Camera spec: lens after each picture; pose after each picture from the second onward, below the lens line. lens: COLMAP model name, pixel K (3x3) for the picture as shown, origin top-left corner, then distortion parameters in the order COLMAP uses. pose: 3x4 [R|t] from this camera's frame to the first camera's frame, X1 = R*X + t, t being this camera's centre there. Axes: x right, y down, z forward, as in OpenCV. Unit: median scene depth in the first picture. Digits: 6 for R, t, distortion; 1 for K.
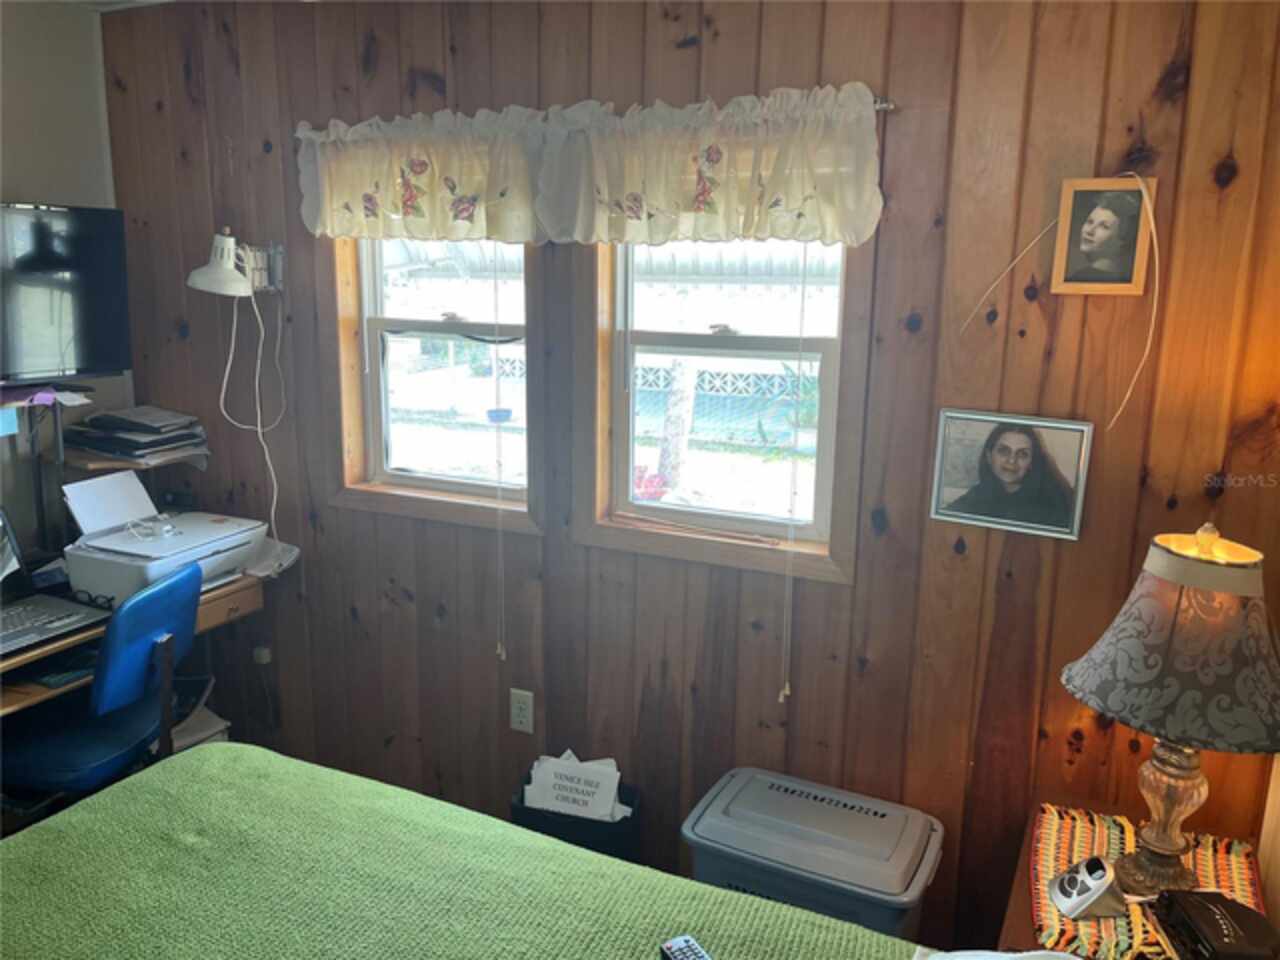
lens RADIAL K [[970.4, 0, 633.6], [0, 970.4, 470.7], [0, 0, 1]] dist [0.073622, -0.099005]
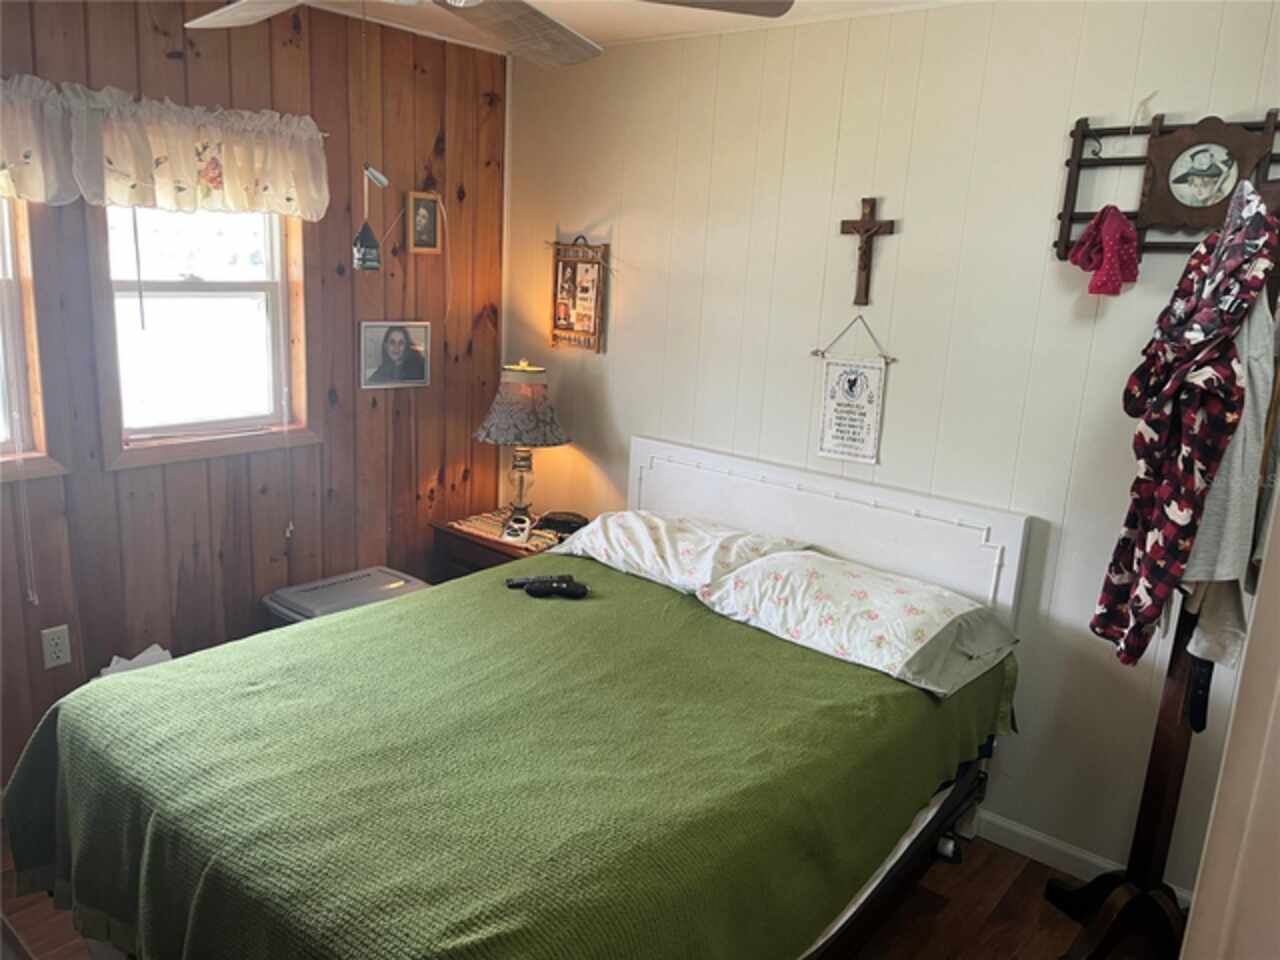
lens RADIAL K [[970.4, 0, 644.2], [0, 970.4, 475.5], [0, 0, 1]] dist [0.073622, -0.099005]
pose [[0.242966, -0.228206, 0.942809, -1.192728], [0.144228, 0.969629, 0.197529, -0.067930], [-0.959253, 0.087986, 0.268501, 0.109935]]
